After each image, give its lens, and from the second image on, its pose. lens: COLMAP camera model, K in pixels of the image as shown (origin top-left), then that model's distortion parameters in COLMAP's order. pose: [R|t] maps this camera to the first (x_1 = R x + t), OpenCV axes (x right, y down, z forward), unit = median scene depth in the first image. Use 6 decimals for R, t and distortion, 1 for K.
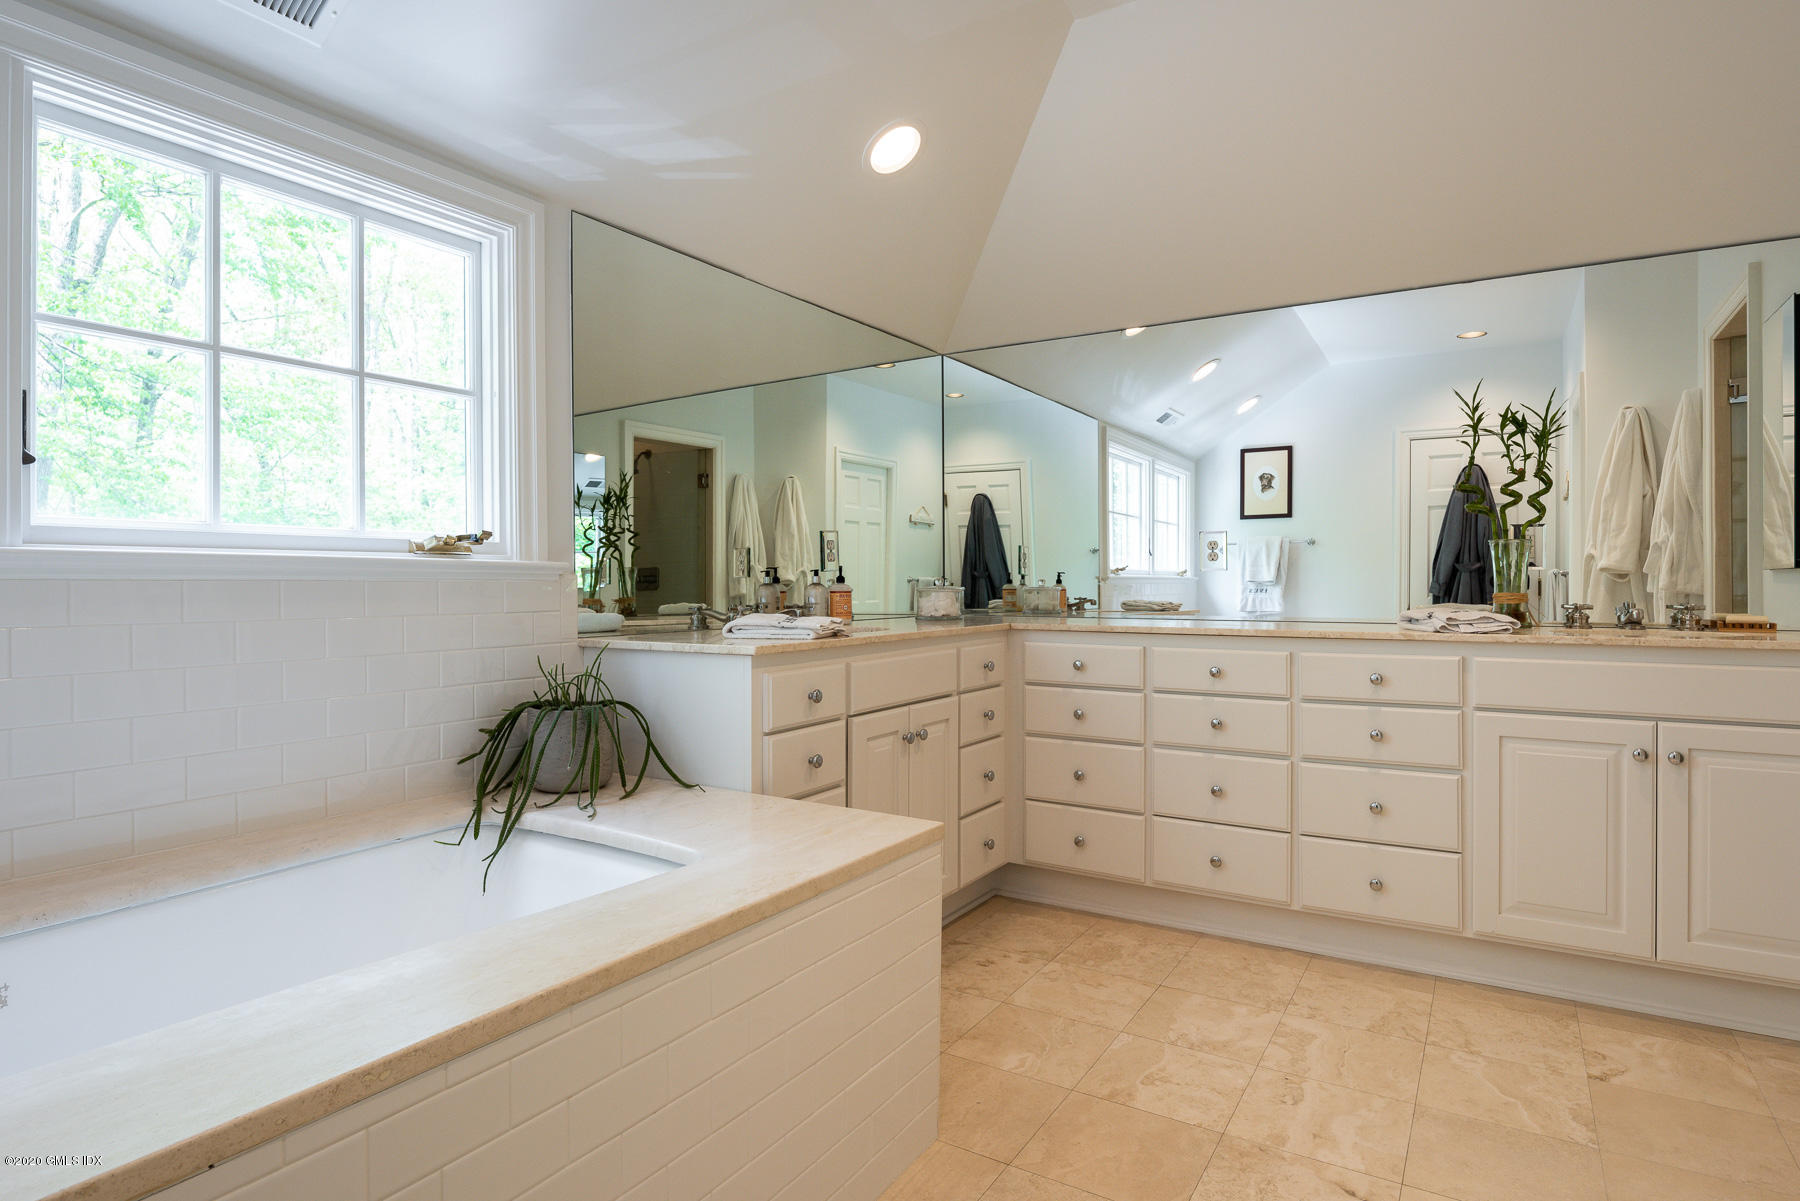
lens RADIAL K [[982.7, 0, 900.0], [0, 982.7, 600.5], [0, 0, 1]] dist [-0.000655, -0.000091]
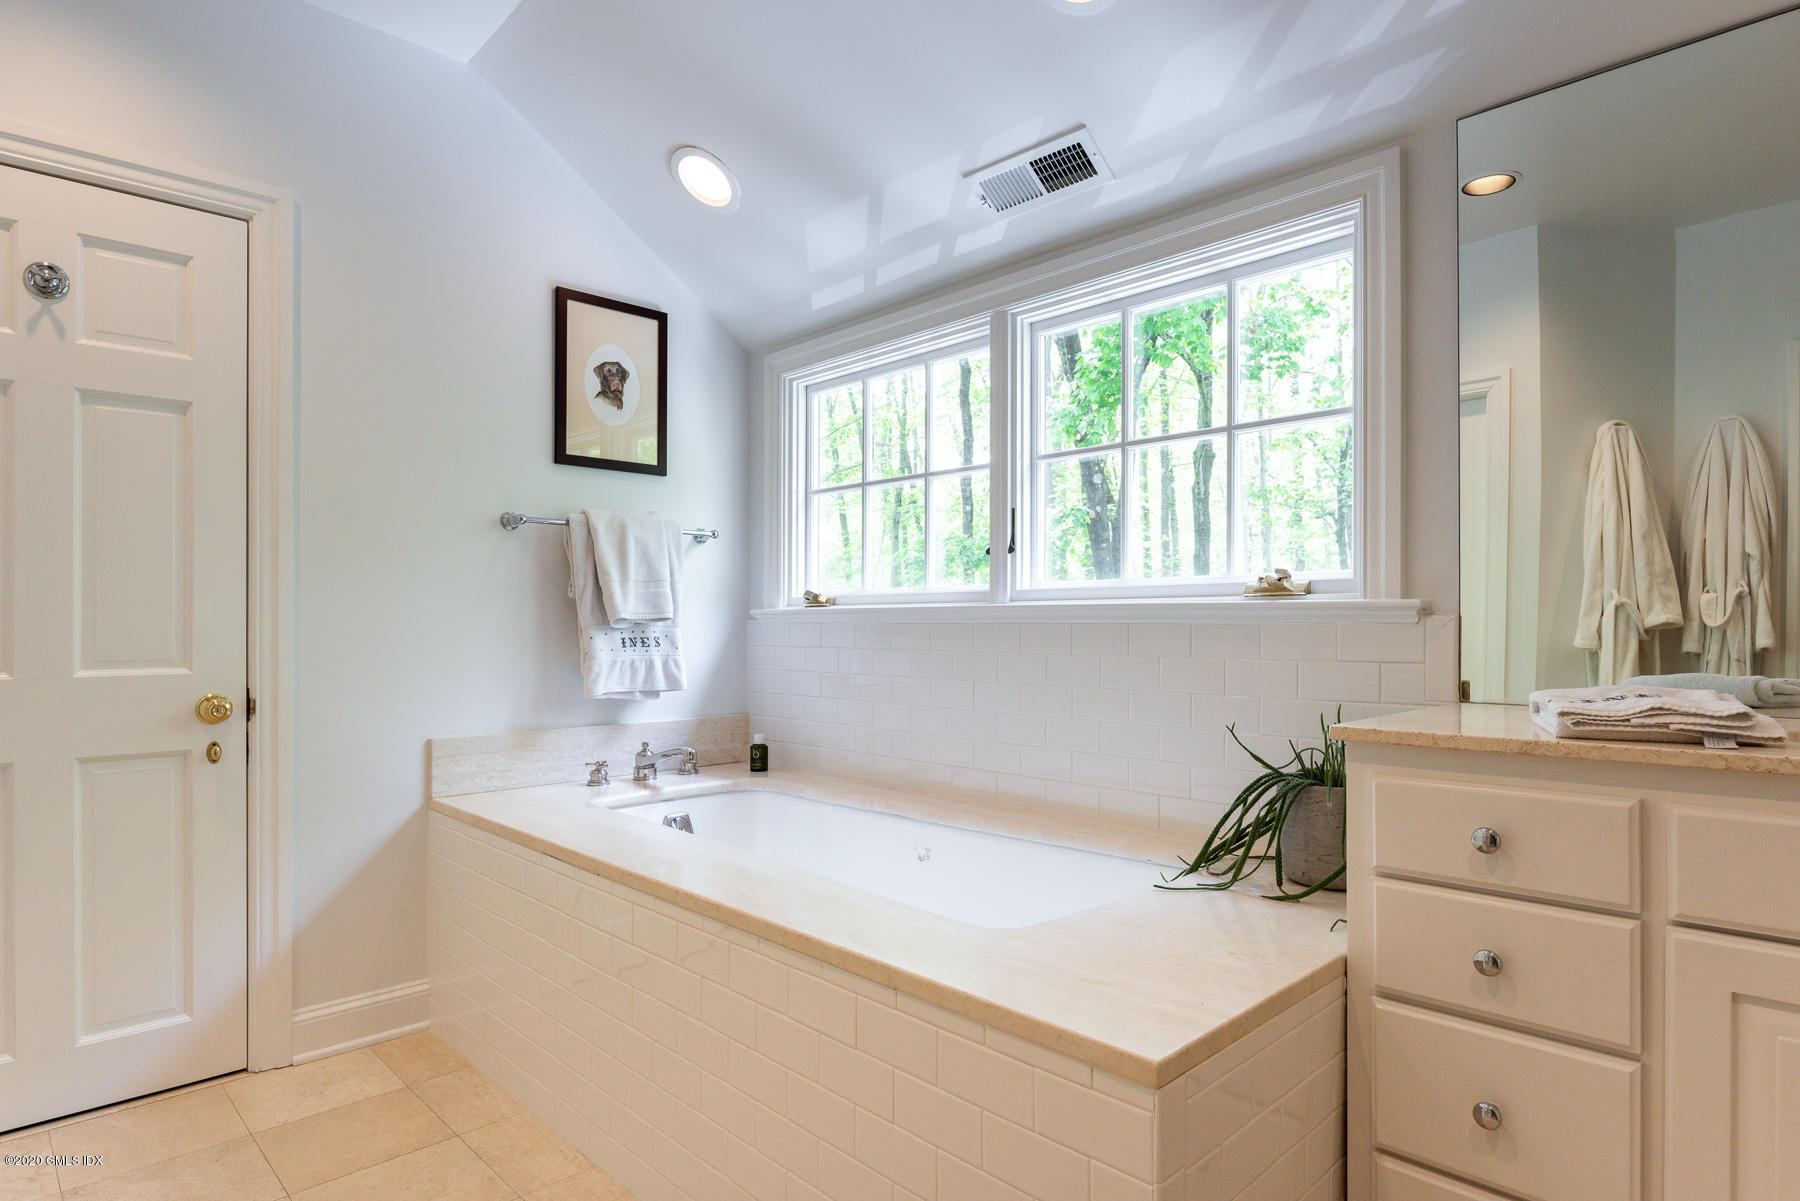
lens RADIAL K [[993.6, 0, 898.7], [0, 993.6, 629.9], [0, 0, 1]] dist [0.000310, 0.000085]
pose [[-0.246542, 0.000786, -0.969132, 0.579351], [-0.021208, 0.999756, 0.006206, -0.013084], [0.968900, 0.022083, -0.246465, 0.931883]]
